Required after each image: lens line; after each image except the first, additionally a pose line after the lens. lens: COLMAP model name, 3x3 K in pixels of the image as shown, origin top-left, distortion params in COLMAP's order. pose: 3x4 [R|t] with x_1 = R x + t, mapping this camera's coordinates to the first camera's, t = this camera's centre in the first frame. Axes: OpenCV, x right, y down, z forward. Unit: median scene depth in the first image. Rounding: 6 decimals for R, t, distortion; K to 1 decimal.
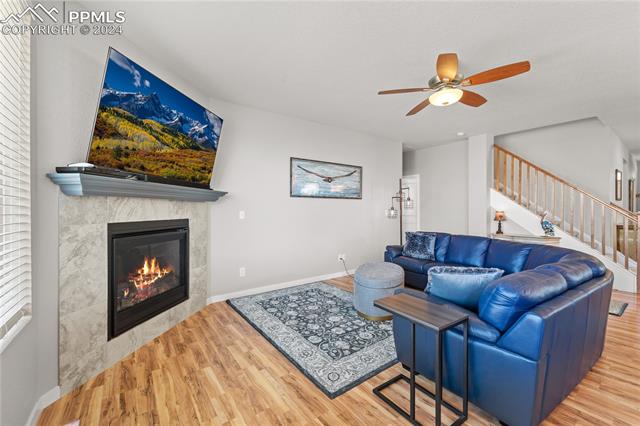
lens RADIAL K [[263.9, 0, 321.6], [0, 263.9, 208.3], [0, 0, 1]] dist [0.001760, -0.000146]
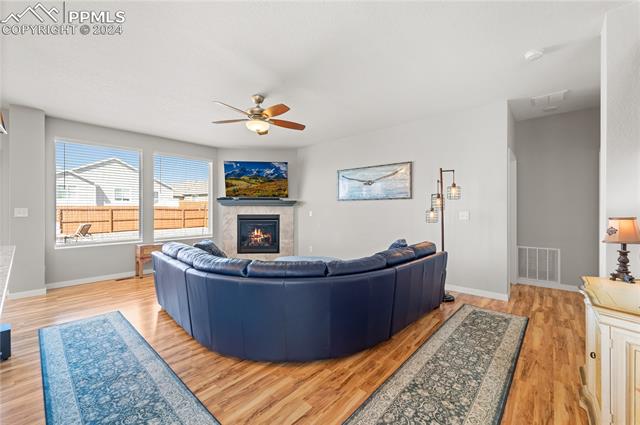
lens RADIAL K [[261.5, 0, 323.0], [0, 261.5, 209.2], [0, 0, 1]] dist [-0.000690, 0.000242]
pose [[0.218710, -0.001843, -0.975788, 1.975984], [0.001324, 0.999998, -0.001592, 0.001371], [0.975789, -0.000943, 0.218712, 1.120833]]
